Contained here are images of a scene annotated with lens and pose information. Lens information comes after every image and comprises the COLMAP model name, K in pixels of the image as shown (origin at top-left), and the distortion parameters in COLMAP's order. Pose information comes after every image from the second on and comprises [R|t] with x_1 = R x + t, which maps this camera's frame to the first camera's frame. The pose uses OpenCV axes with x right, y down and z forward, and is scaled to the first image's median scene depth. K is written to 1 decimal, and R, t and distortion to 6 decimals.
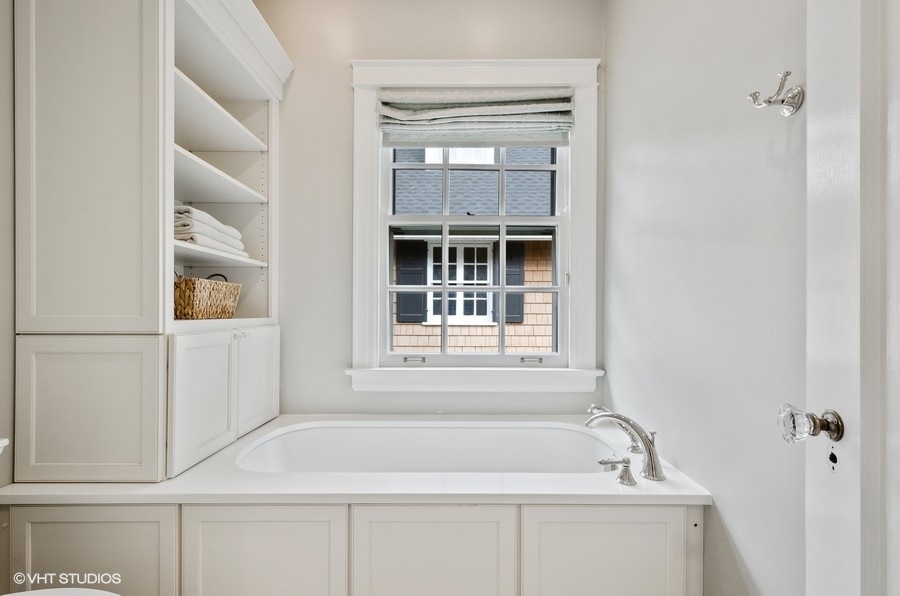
lens RADIAL K [[396.1, 0, 449.2], [0, 396.1, 310.9], [0, 0, 1]] dist [0.012839, -0.000722]
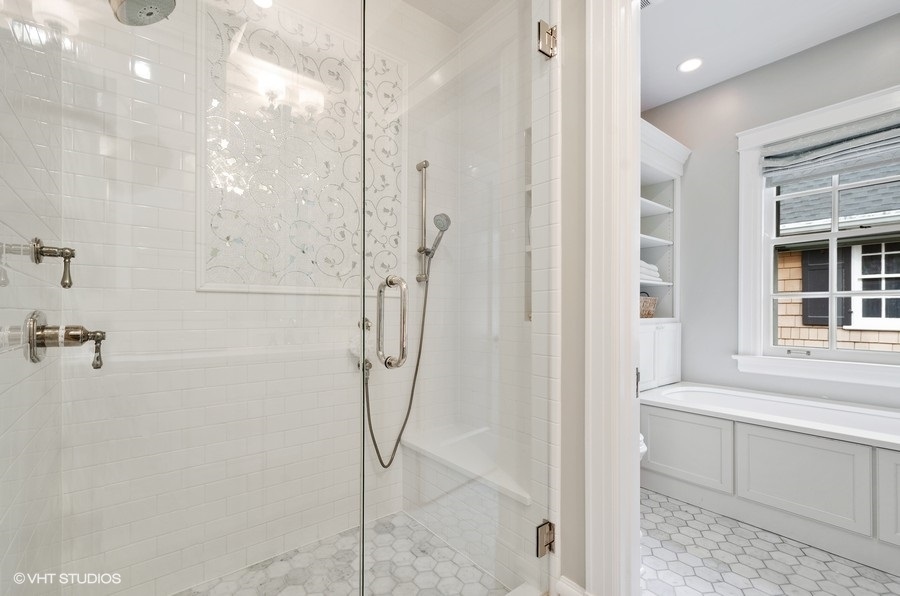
lens RADIAL K [[396.1, 0, 449.2], [0, 396.1, 310.9], [0, 0, 1]] dist [0.012839, -0.000722]
pose [[0.632420, -0.005162, -0.774608, 0.196640], [0.001951, 0.999985, -0.005071, -0.003715], [0.774623, 0.001695, 0.632421, -0.662135]]
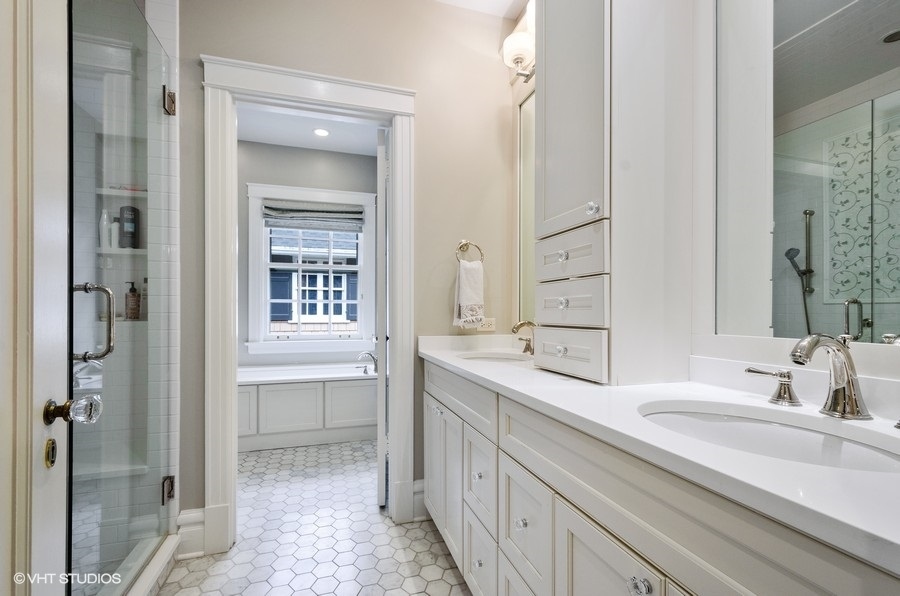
lens RADIAL K [[396.1, 0, 449.2], [0, 396.1, 310.9], [0, 0, 1]] dist [0.012839, -0.000722]
pose [[0.950617, -0.002885, 0.310353, 0.086102], [0.002653, 0.999996, 0.001169, -0.008589], [-0.310355, -0.000288, 0.950621, -1.137932]]
